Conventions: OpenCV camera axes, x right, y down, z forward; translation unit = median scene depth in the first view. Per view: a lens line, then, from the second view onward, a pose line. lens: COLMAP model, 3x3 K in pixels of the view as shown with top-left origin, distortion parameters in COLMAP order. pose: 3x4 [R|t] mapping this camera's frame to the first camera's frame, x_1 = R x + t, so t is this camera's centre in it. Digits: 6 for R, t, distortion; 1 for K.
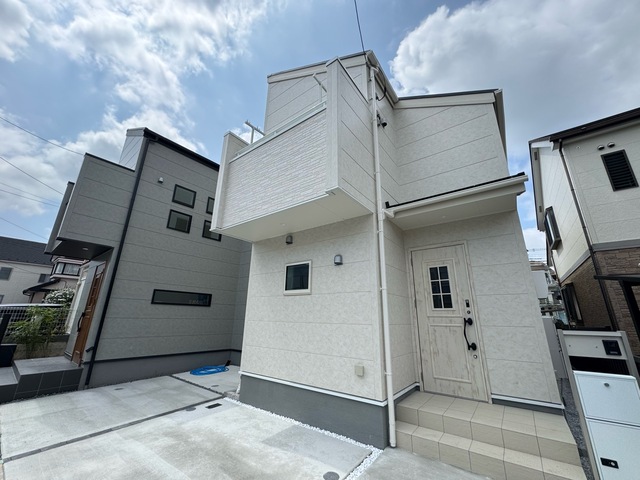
lens RADIAL K [[250.5, 0, 305.2], [0, 250.5, 247.2], [0, 0, 1]] dist [-0.001080, 0.000066]
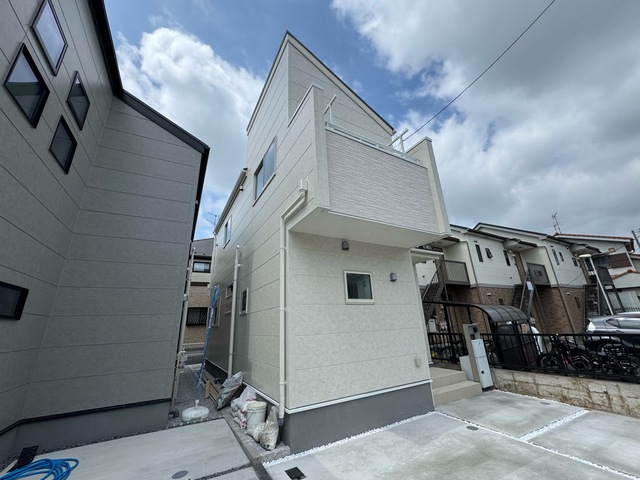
lens RADIAL K [[259.1, 0, 323.5], [0, 259.1, 243.2], [0, 0, 1]] dist [0.000068, -0.000115]
pose [[0.370631, 0.242262, 0.896628, -1.163650], [-0.205863, 0.962798, -0.175045, 0.180600], [-0.905678, -0.119706, 0.406715, 0.797495]]
